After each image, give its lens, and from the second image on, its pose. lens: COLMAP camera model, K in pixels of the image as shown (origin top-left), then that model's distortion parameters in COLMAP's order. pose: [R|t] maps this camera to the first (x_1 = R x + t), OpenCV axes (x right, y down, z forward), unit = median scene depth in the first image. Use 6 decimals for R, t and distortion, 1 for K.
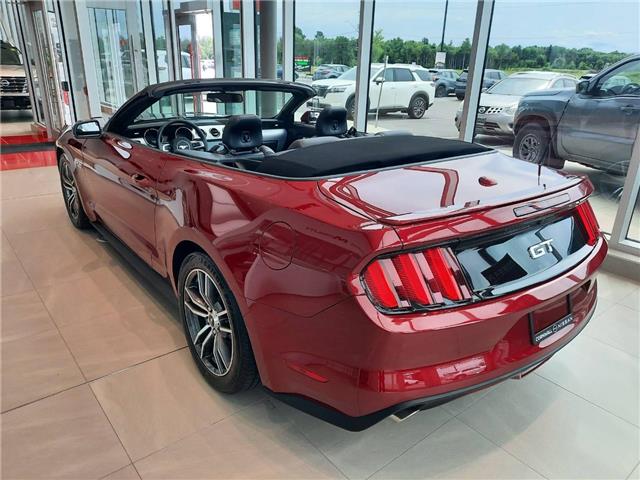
lens RADIAL K [[463.3, 0, 320.0], [0, 463.3, 240.0], [0, 0, 1]] dist [0.045135, -0.029317]
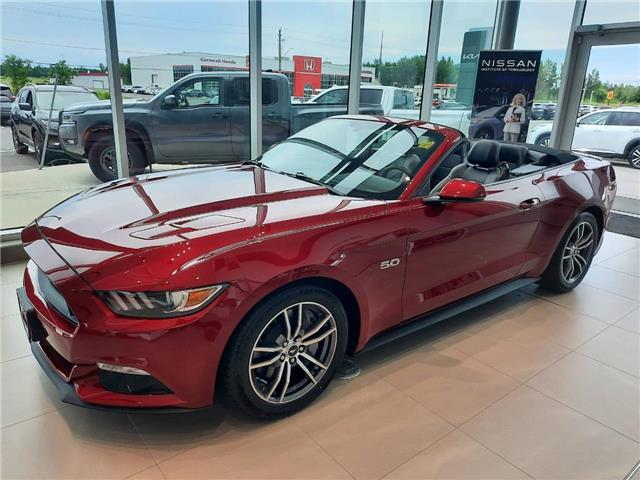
lens RADIAL K [[463.3, 0, 320.0], [0, 463.3, 240.0], [0, 0, 1]] dist [0.045135, -0.029317]
pose [[0.020440, -0.318914, 0.947563, -0.566248], [0.317705, 0.900708, 0.296291, -0.202393], [-0.947969, 0.294990, 0.119731, 0.513377]]
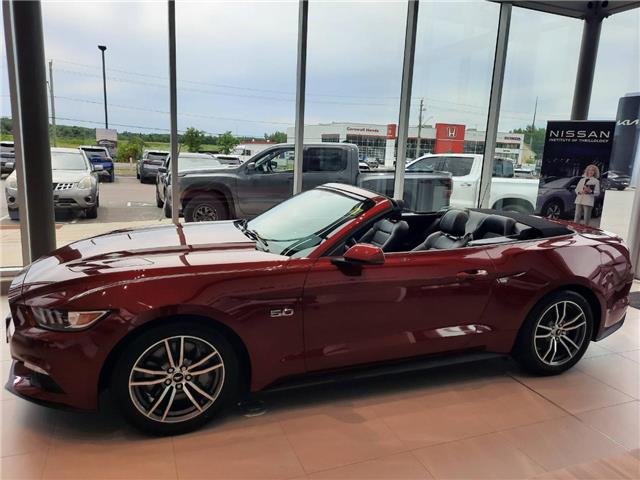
lens RADIAL K [[463.3, 0, 320.0], [0, 463.3, 240.0], [0, 0, 1]] dist [0.045135, -0.029317]
pose [[0.309074, -0.180946, 0.933666, -0.583331], [0.298106, 0.950690, 0.085563, -0.152725], [-0.903109, 0.251886, 0.347775, 0.342704]]
